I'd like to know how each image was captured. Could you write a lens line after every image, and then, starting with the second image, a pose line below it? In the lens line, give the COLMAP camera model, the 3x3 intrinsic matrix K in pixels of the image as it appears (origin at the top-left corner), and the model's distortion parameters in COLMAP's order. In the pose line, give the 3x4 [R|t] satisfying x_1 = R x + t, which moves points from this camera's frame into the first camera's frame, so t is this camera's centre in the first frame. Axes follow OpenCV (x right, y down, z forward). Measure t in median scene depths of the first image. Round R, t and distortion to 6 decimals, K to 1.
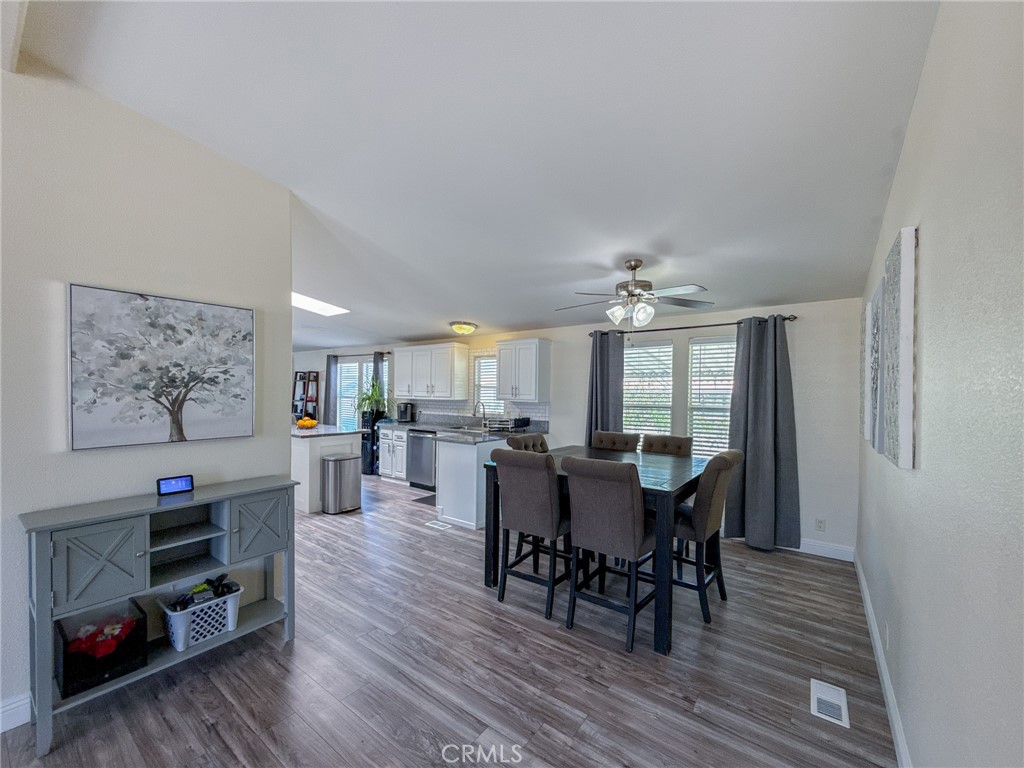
lens RADIAL K [[416.0, 0, 512.8], [0, 416.0, 393.2], [0, 0, 1]] dist [0.000403, 0.000233]
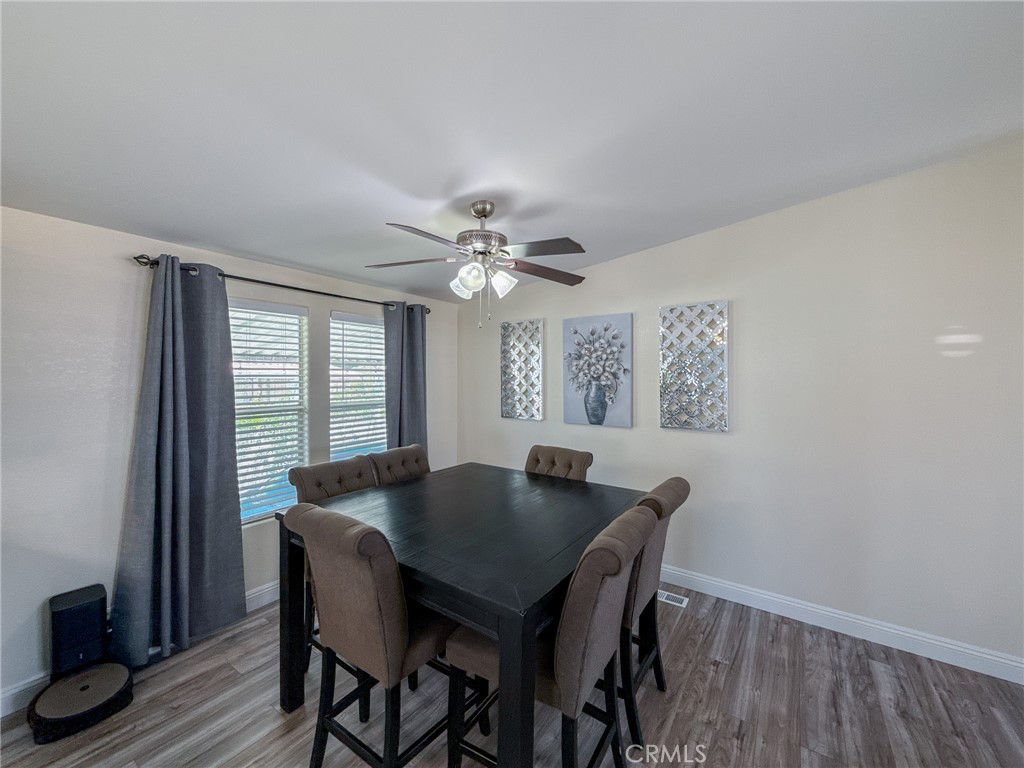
lens RADIAL K [[412.8, 0, 508.6], [0, 412.8, 385.7], [0, 0, 1]] dist [0.001316, 0.000031]
pose [[-0.035592, -0.033720, 0.998797, -0.309406], [0.001755, 0.999427, 0.033804, -0.028066], [-0.999365, 0.002956, -0.035513, 0.752393]]
